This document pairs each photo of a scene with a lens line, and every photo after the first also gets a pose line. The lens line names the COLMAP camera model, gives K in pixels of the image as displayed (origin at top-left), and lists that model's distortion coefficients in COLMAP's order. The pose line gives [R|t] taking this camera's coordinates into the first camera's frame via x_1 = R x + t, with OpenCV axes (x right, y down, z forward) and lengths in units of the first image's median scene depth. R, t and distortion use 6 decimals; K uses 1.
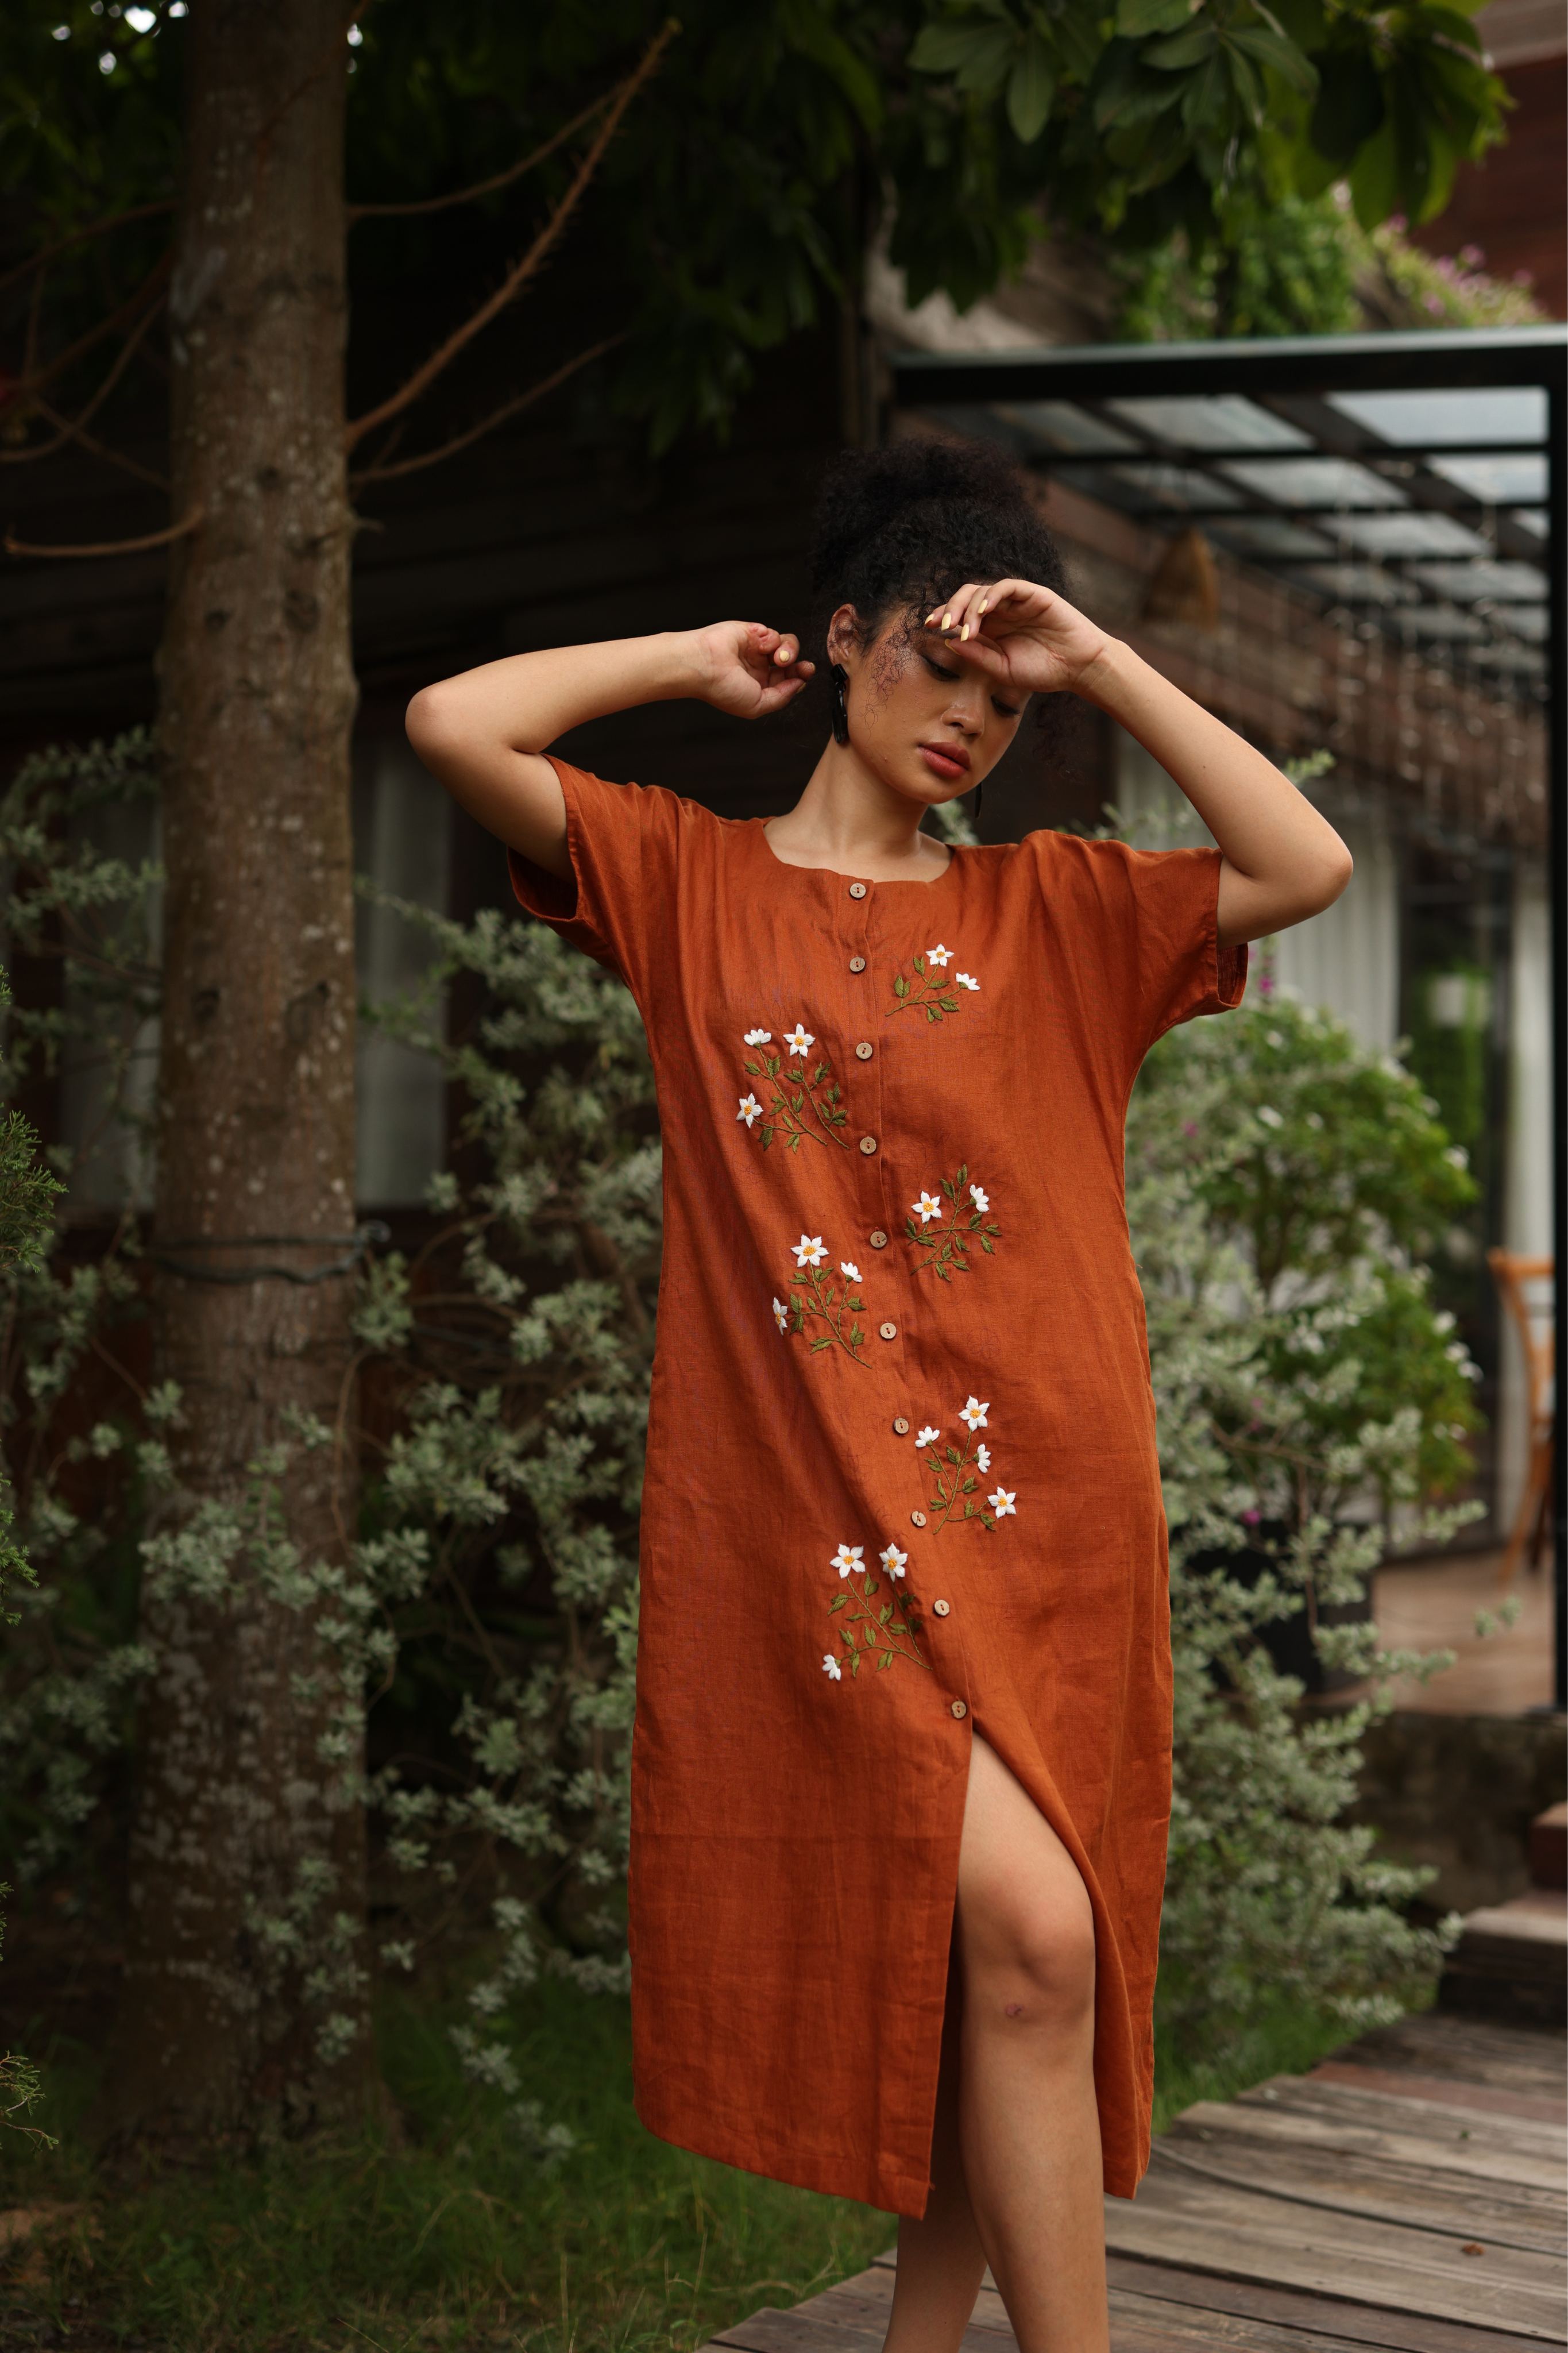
lens RADIAL K [[3200.7, 0, 784.0], [0, 3200.7, 1176.5], [0, 0, 1]] dist [-0.009887, 0.039362]
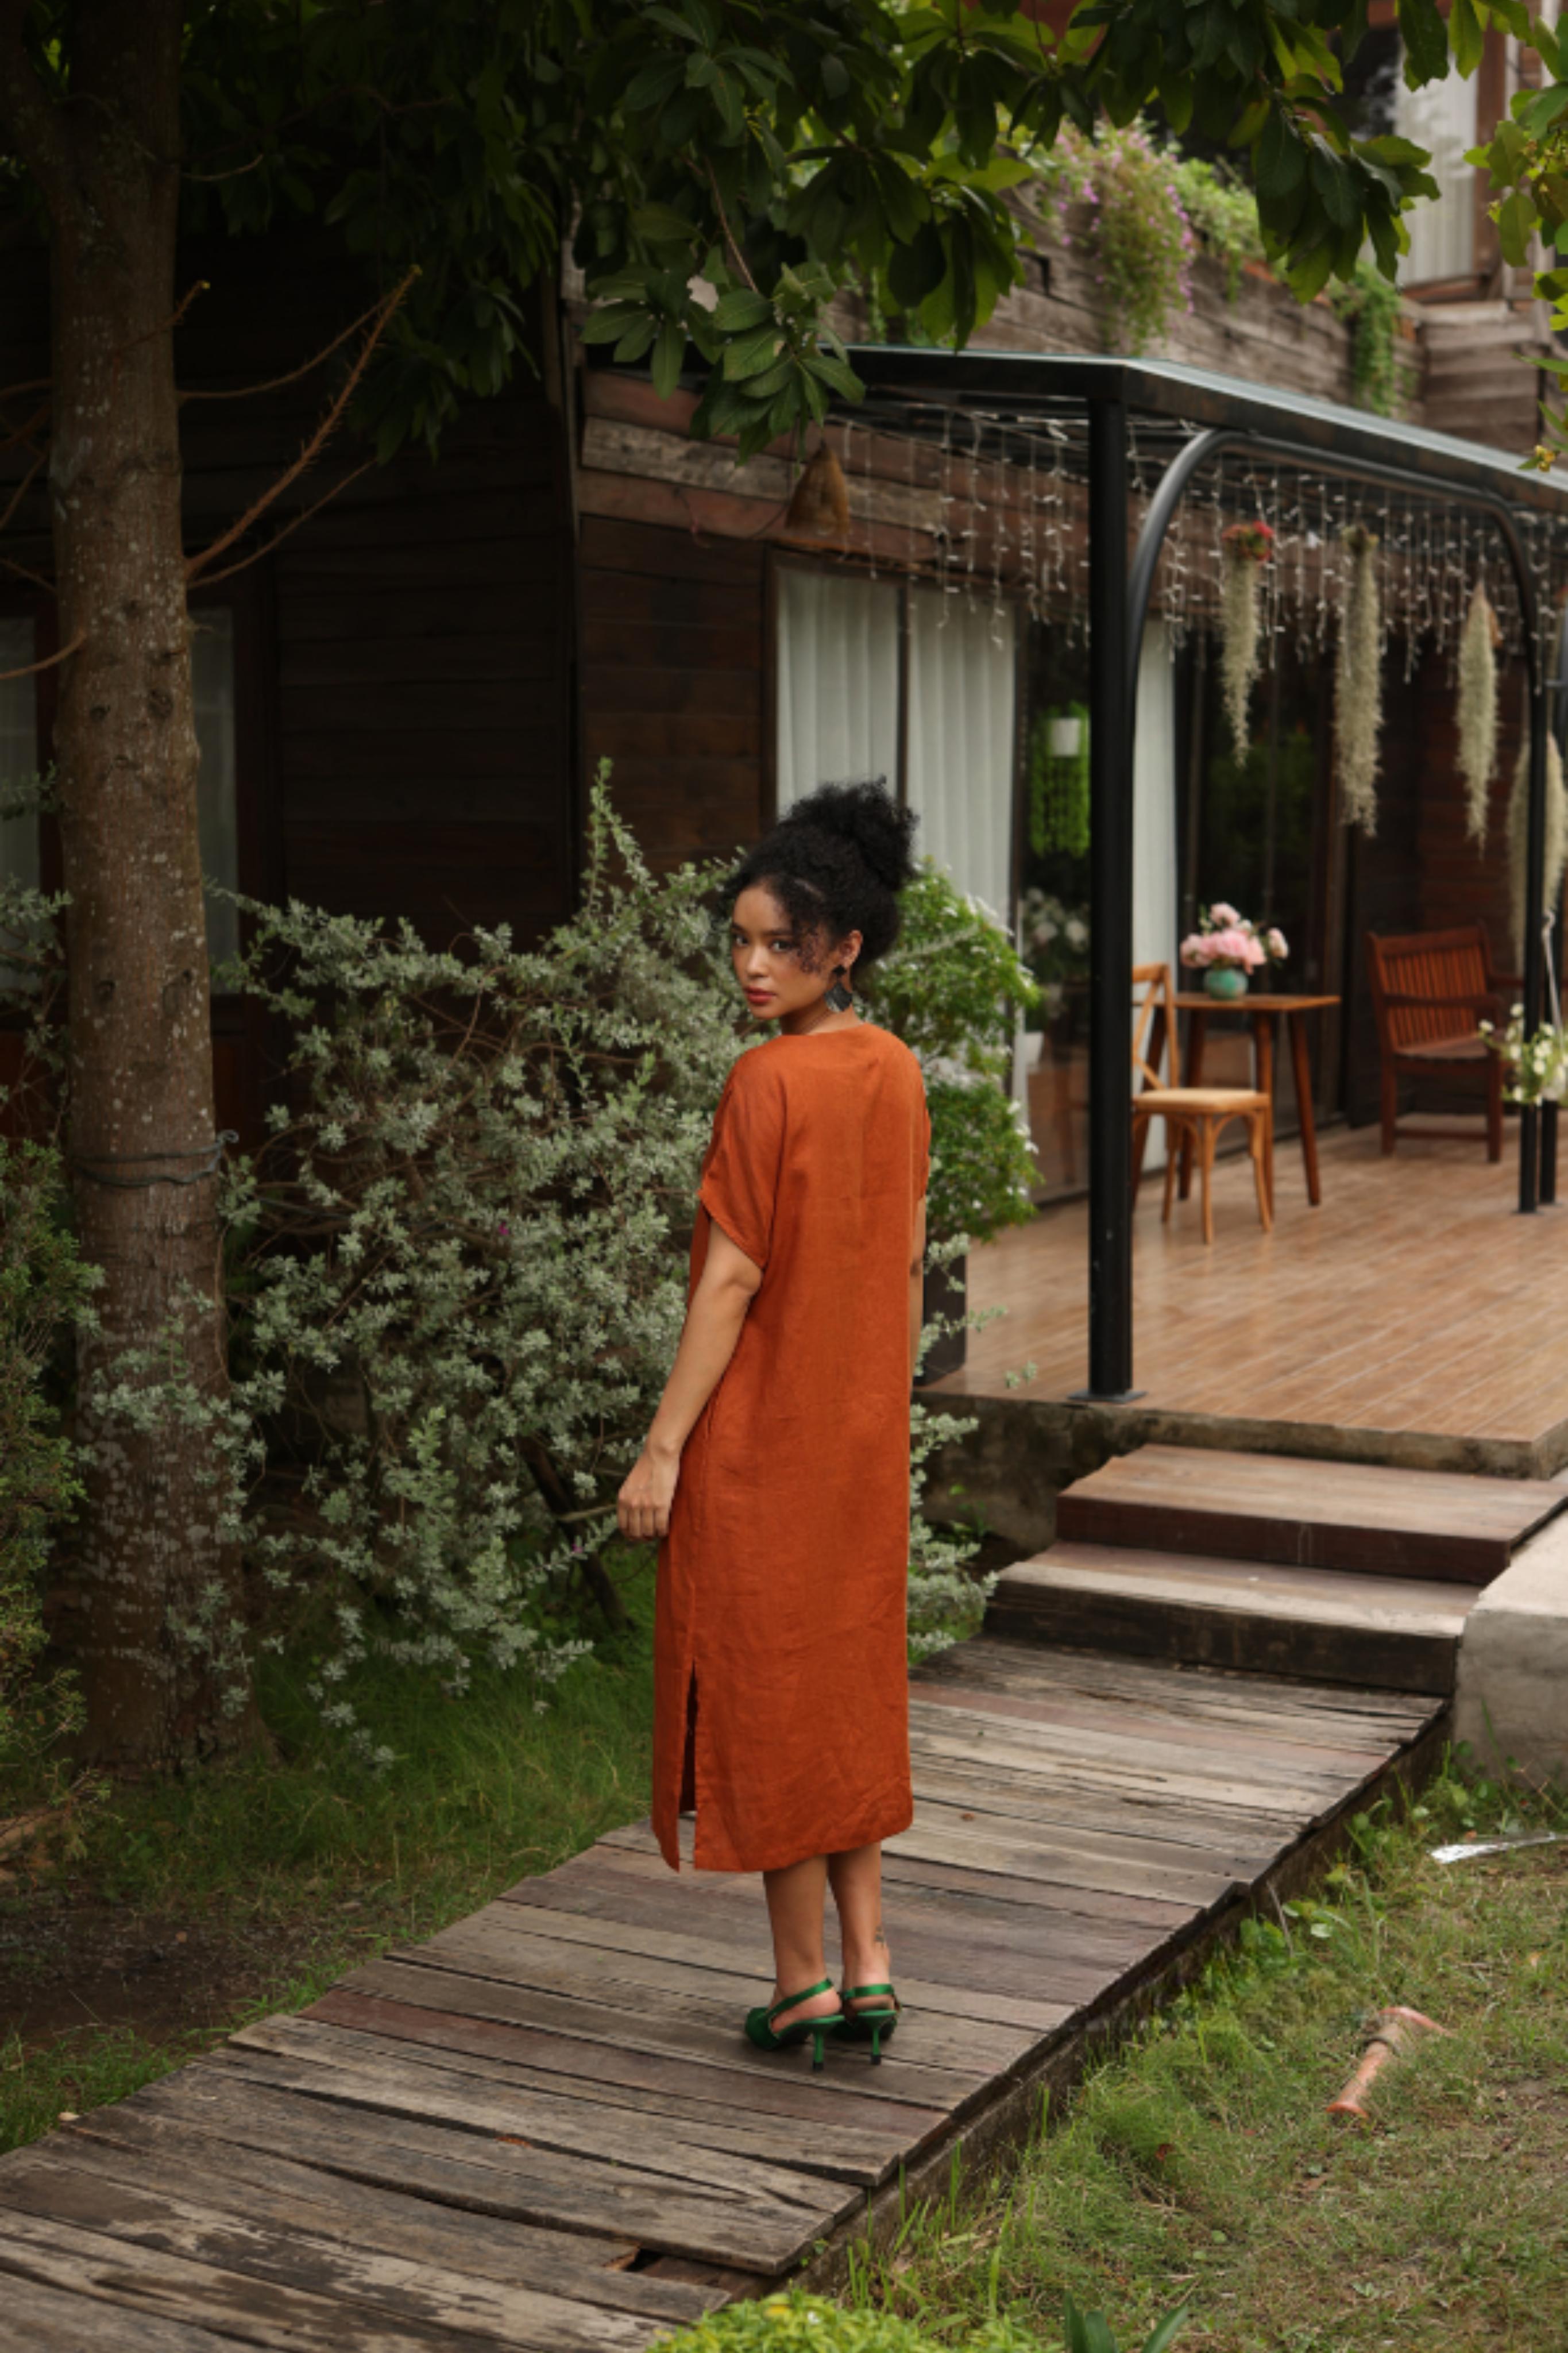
lens RADIAL K [[3239.3, 0, 766.9], [0, 3239.3, 1157.8], [0, 0, 1]] dist [-0.015981, 0.003979]
pose [[0.996657, -0.026214, 0.077382, -0.002153], [0.013424, 0.986800, 0.161389, -0.208724], [-0.080591, -0.159810, 0.983853, -0.441362]]
